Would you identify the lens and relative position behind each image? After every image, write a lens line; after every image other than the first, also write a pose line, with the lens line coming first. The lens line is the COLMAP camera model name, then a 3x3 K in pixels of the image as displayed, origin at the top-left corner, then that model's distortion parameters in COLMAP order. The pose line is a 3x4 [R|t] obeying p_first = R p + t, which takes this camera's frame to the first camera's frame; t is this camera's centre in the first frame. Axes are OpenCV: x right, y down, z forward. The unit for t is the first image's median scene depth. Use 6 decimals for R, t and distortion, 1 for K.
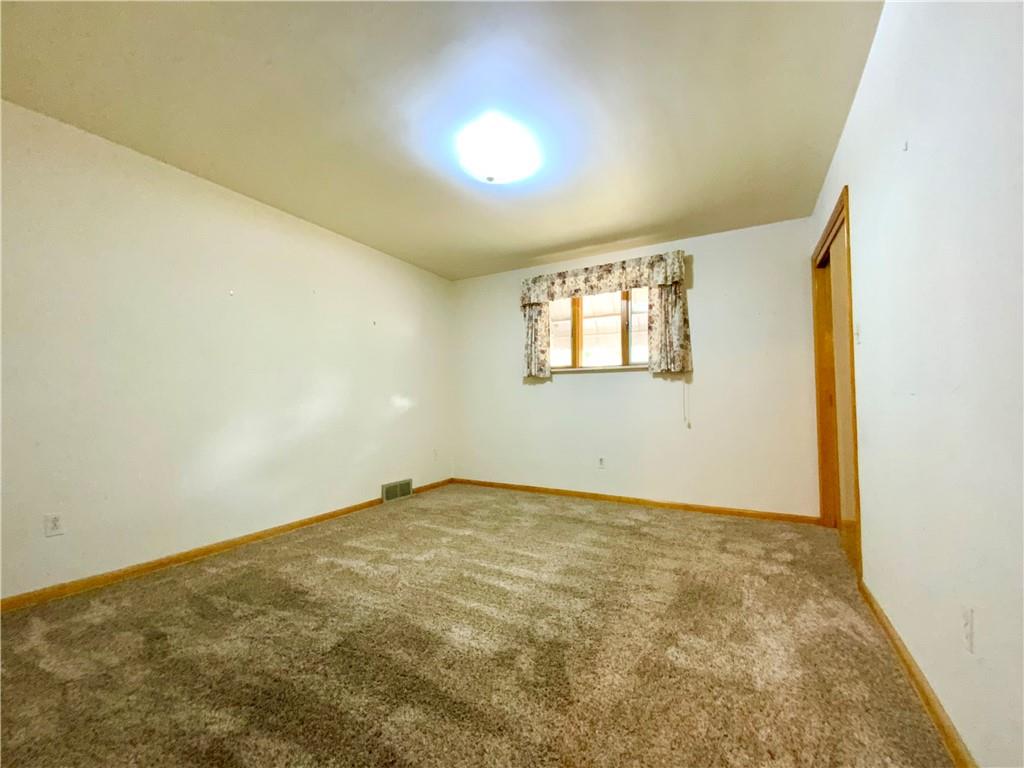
lens RADIAL K [[415.4, 0, 512.5], [0, 415.4, 388.6], [0, 0, 1]] dist [0.008960, -0.011290]
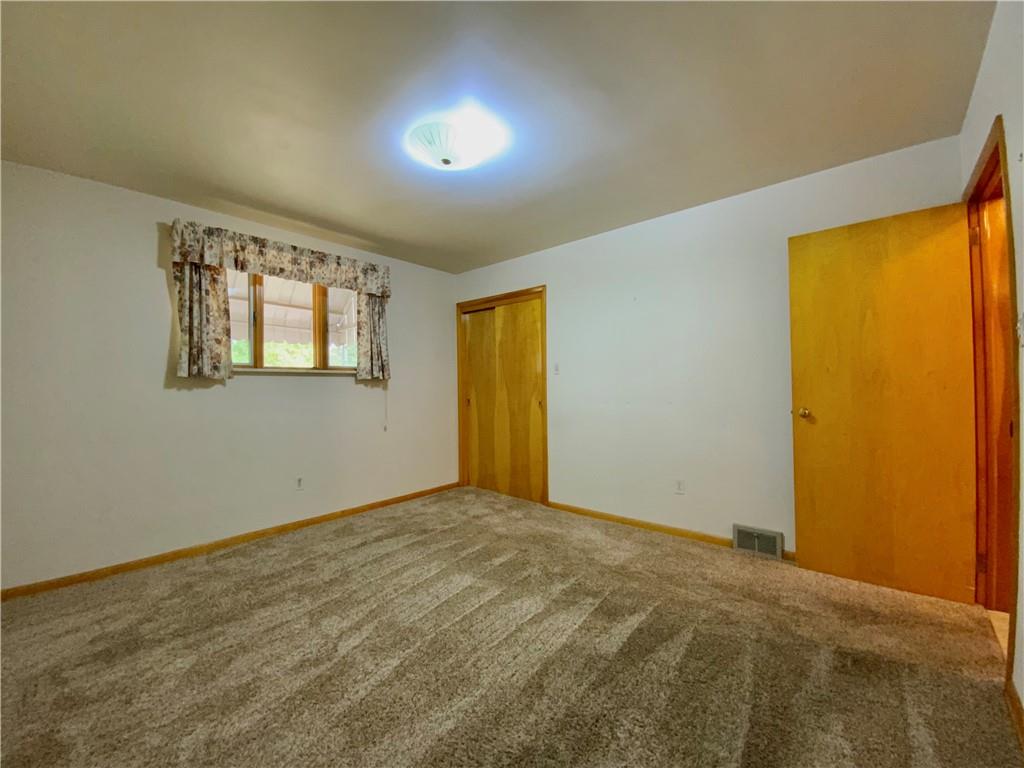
lens RADIAL K [[415.4, 0, 511.8], [0, 415.4, 384.7], [0, 0, 1]] dist [0.008960, -0.011290]
pose [[0.184063, 0.004893, 0.982902, -0.534260], [-0.023352, 0.999727, -0.000604, -0.030390], [-0.982637, -0.022842, 0.184127, 0.428951]]
